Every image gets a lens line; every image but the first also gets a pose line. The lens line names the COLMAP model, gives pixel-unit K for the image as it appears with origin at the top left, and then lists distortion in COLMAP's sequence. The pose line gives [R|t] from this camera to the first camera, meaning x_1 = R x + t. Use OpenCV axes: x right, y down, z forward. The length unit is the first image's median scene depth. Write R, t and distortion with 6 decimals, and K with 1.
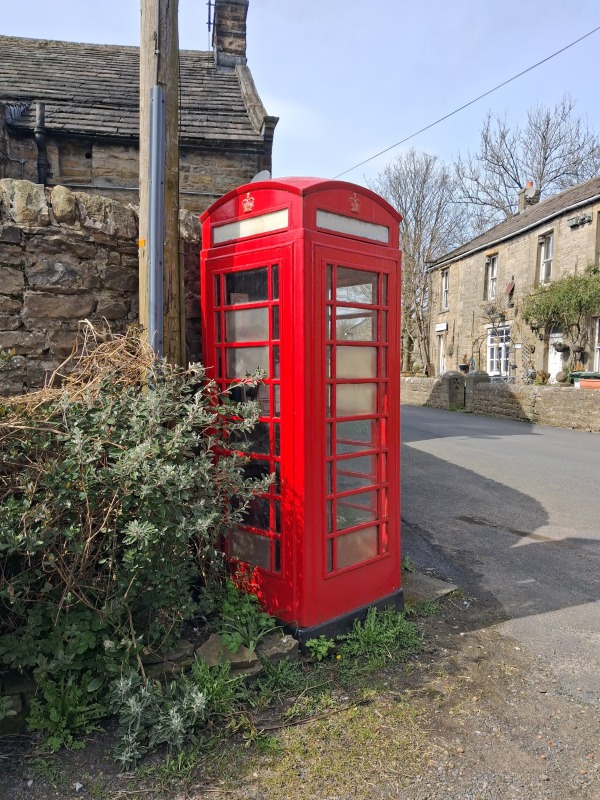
lens RADIAL K [[639.6, 0, 299.2], [0, 639.6, 401.7], [0, 0, 1]] dist [0.003921, -0.012674]
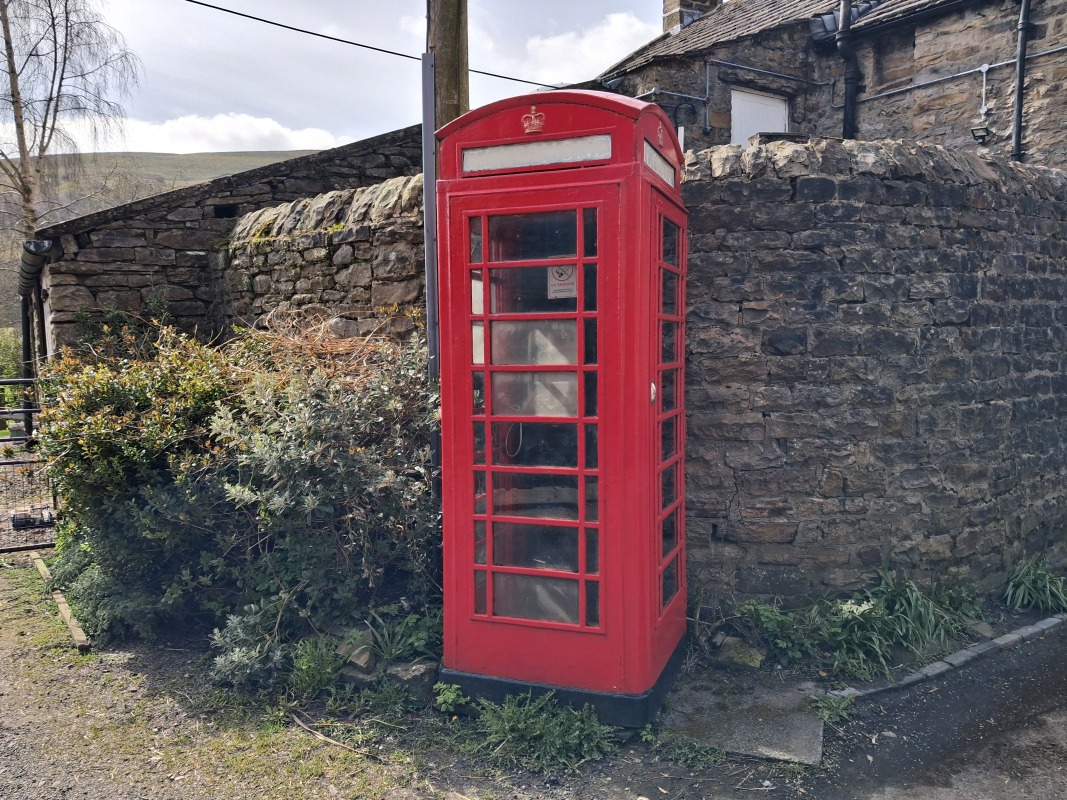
lens RADIAL K [[853.1, 0, 539.6], [0, 853.1, 405.3], [0, 0, 1]] dist [0.003921, -0.012674]
pose [[0.392425, 0.059458, -0.917860, 0.957346], [-0.039251, 0.998082, 0.047874, -0.036816], [0.918946, 0.017240, 0.394006, 0.618341]]
